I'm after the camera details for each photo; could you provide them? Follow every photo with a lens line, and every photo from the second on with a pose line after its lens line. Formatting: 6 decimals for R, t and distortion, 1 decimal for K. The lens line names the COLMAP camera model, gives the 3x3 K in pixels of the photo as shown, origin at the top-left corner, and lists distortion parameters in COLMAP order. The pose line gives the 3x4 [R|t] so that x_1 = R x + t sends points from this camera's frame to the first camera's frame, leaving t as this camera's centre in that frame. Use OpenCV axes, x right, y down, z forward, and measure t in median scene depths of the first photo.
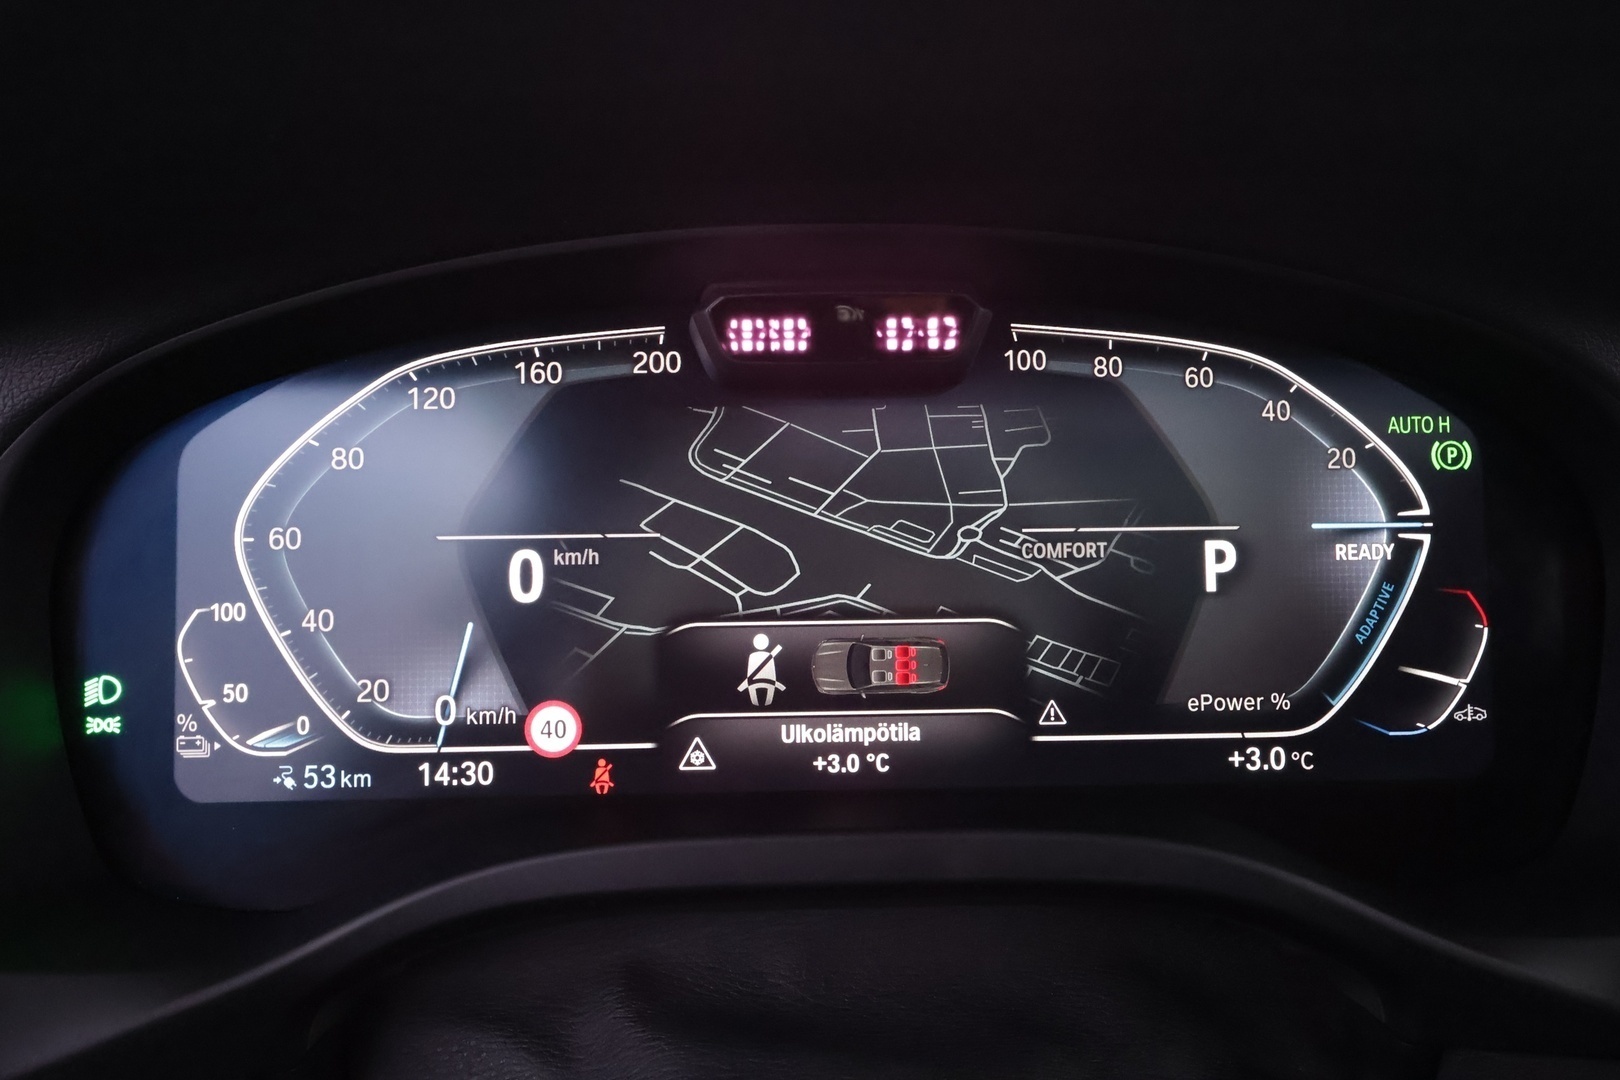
lens RADIAL K [[1260.1, 0, 810.9], [0, 1260.1, 548.4], [0, 0, 1]] dist [-0.007620, 0.001469]
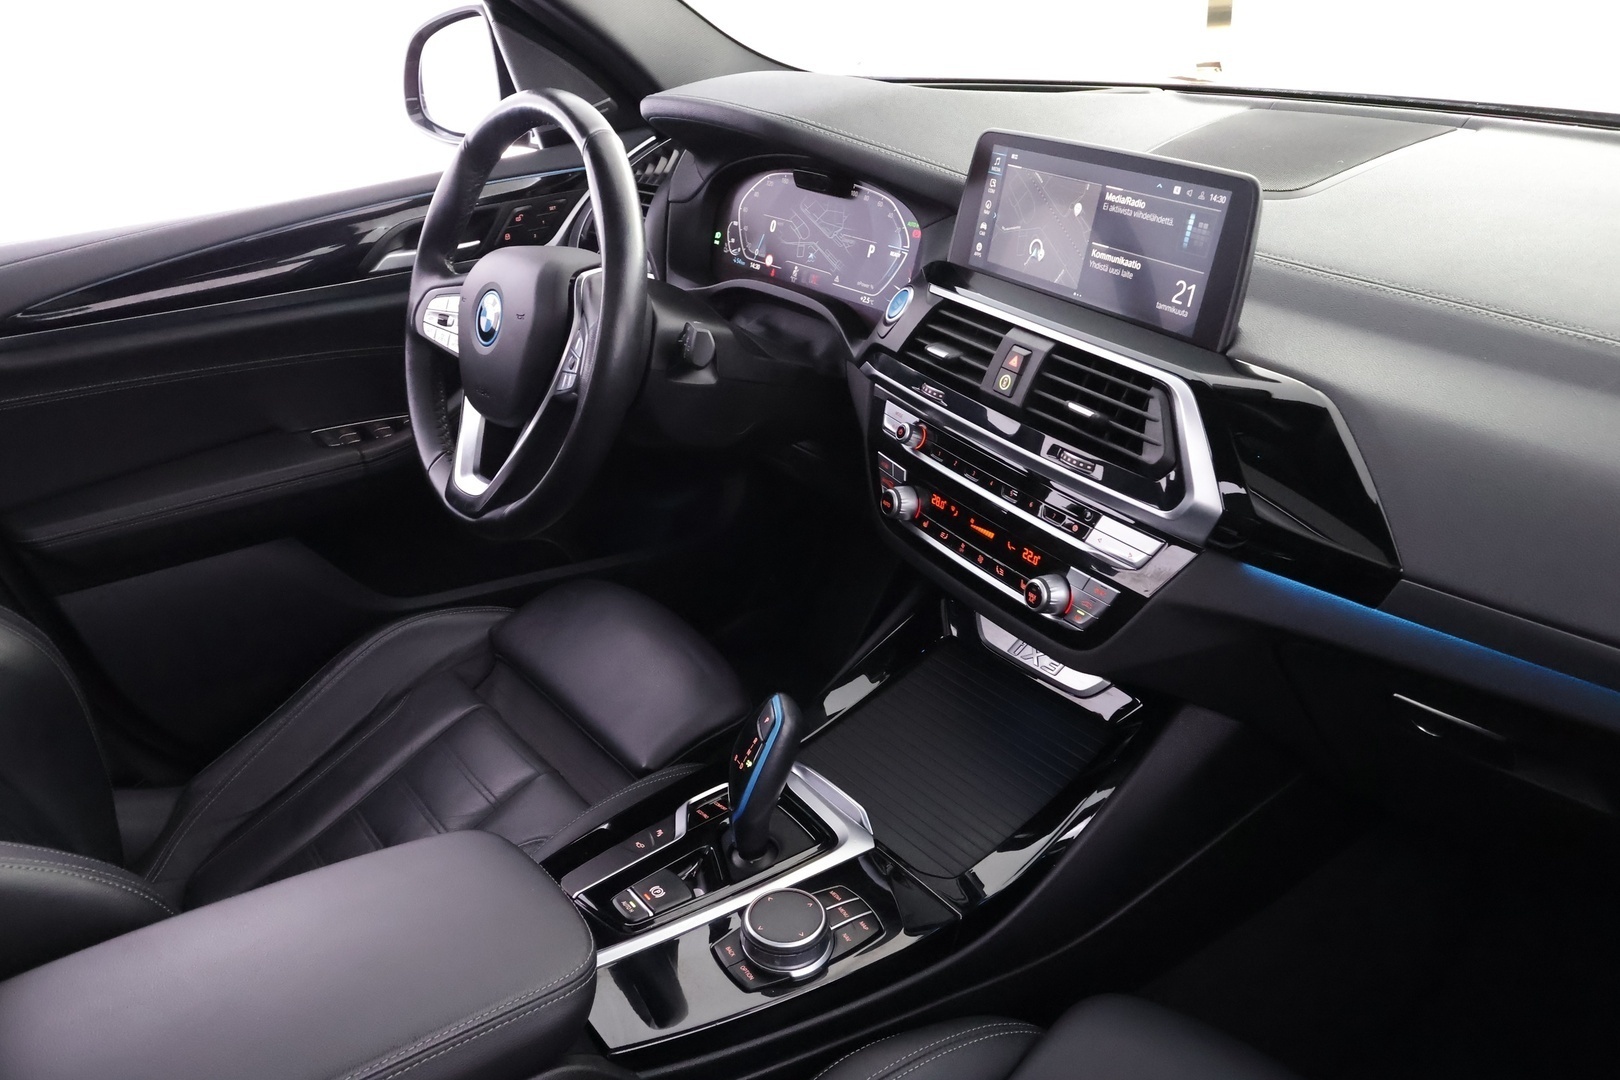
lens RADIAL K [[1260.1, 0, 803.7], [0, 1260.1, 544.2], [0, 0, 1]] dist [-0.007620, 0.001469]
pose [[0.573738, 0.348669, -0.741118, 3.588351], [-0.179773, 0.936406, 0.301373, -0.291475], [0.799066, -0.039676, 0.599933, -1.679941]]
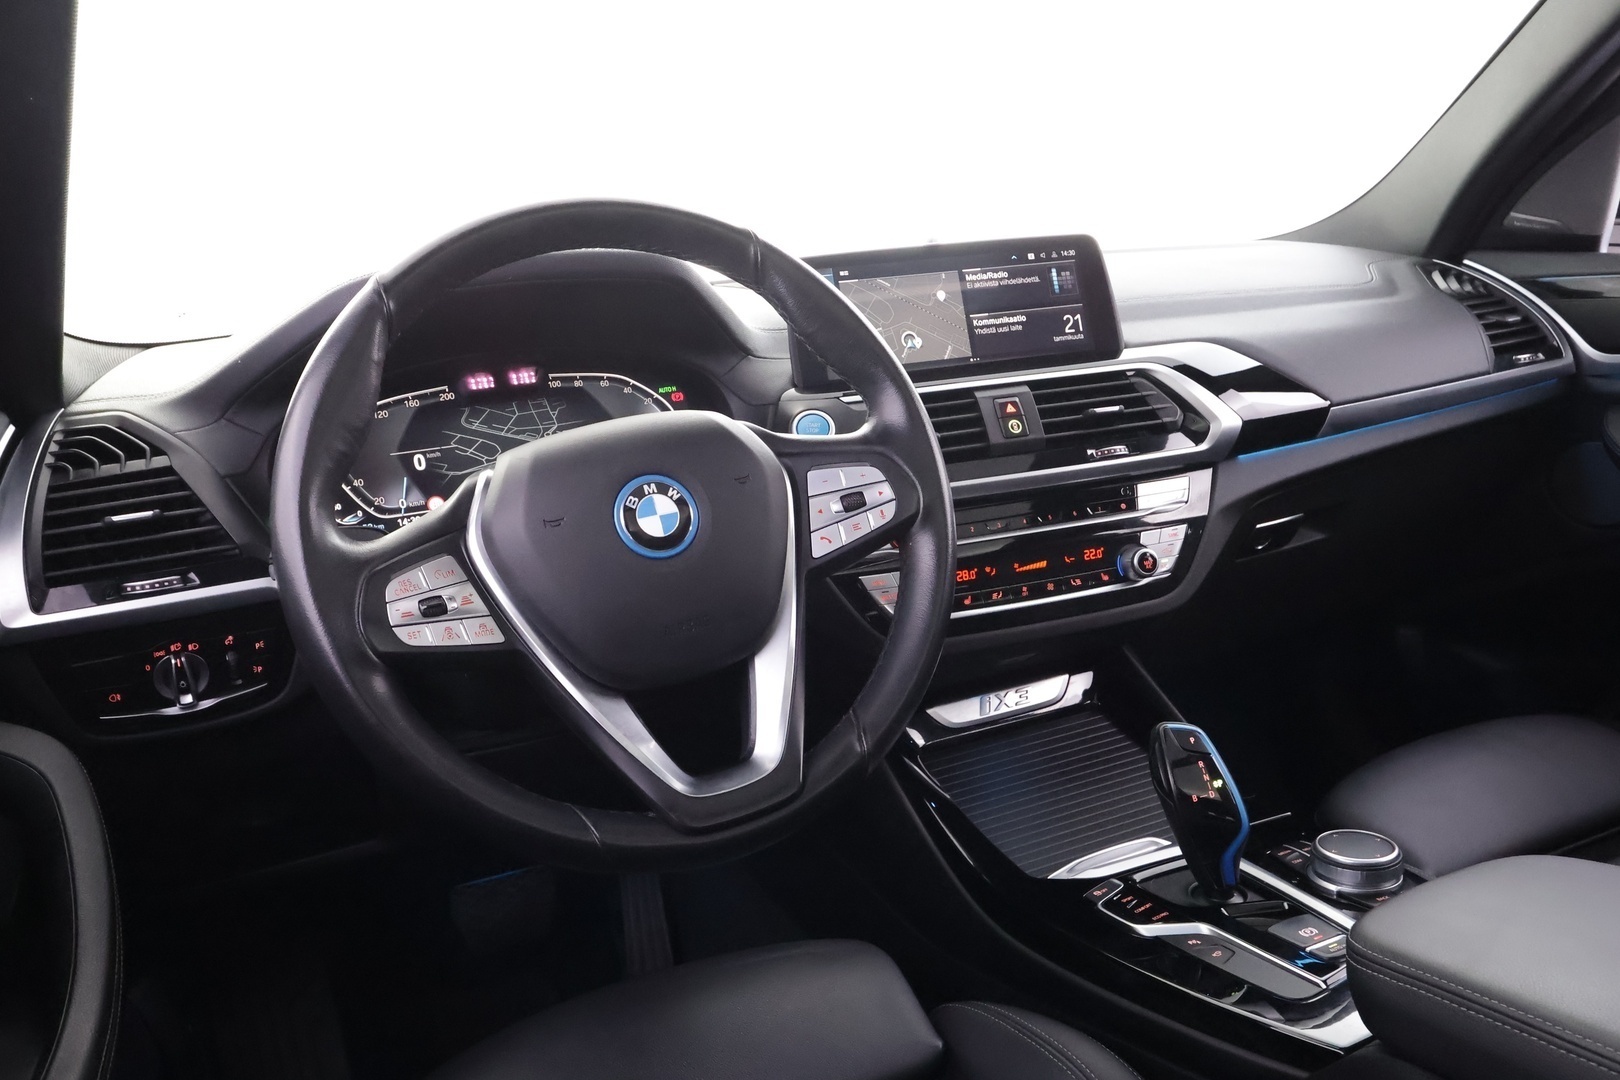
lens RADIAL K [[1260.1, 0, 809.1], [0, 1260.1, 540.7], [0, 0, 1]] dist [-0.007620, 0.001469]
pose [[0.920075, -0.154847, 0.359841, -0.508332], [0.183047, 0.982054, -0.045435, 0.568925], [-0.346347, 0.107672, 0.931907, -2.469342]]
